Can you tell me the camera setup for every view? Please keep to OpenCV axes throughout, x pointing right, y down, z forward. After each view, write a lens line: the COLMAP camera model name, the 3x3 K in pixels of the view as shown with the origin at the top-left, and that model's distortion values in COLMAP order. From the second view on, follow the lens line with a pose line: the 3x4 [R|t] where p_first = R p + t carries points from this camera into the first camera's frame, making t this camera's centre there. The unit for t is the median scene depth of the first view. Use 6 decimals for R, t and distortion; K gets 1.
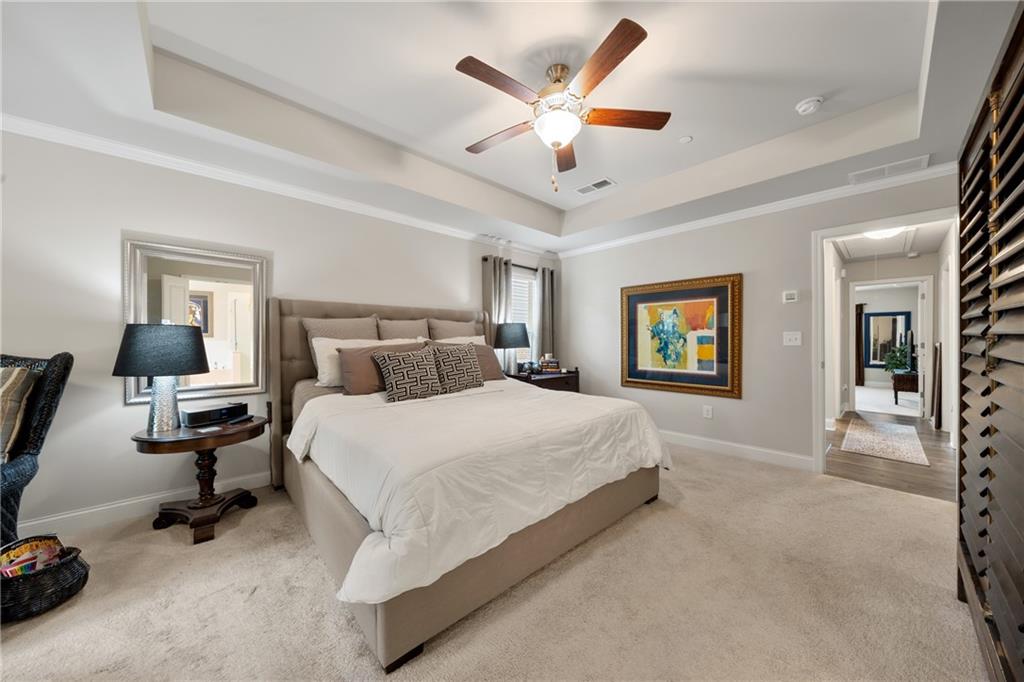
lens RADIAL K [[346.4, 0, 512.0], [0, 346.4, 341.0], [0, 0, 1]] dist [-0.006040, -0.000082]
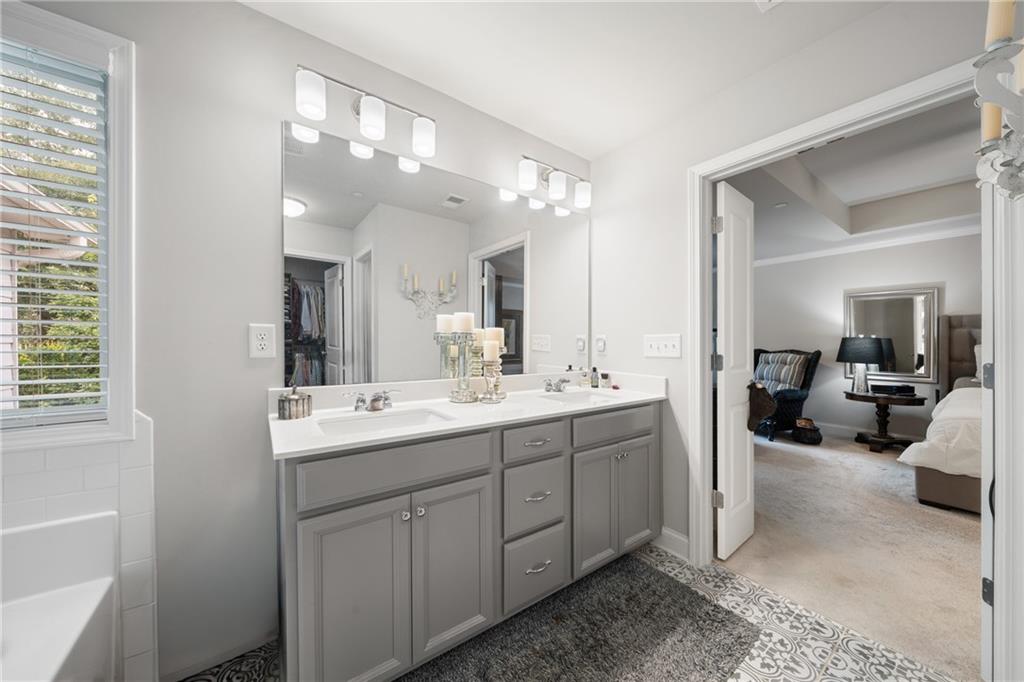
lens RADIAL K [[353.5, 0, 510.3], [0, 353.5, 339.9], [0, 0, 1]] dist [0.000717, 0.000053]
pose [[-0.119222, -0.003477, -0.992861, 1.144439], [-0.007880, 0.999966, -0.002556, -0.012490], [0.992836, 0.007519, -0.119246, -0.685106]]
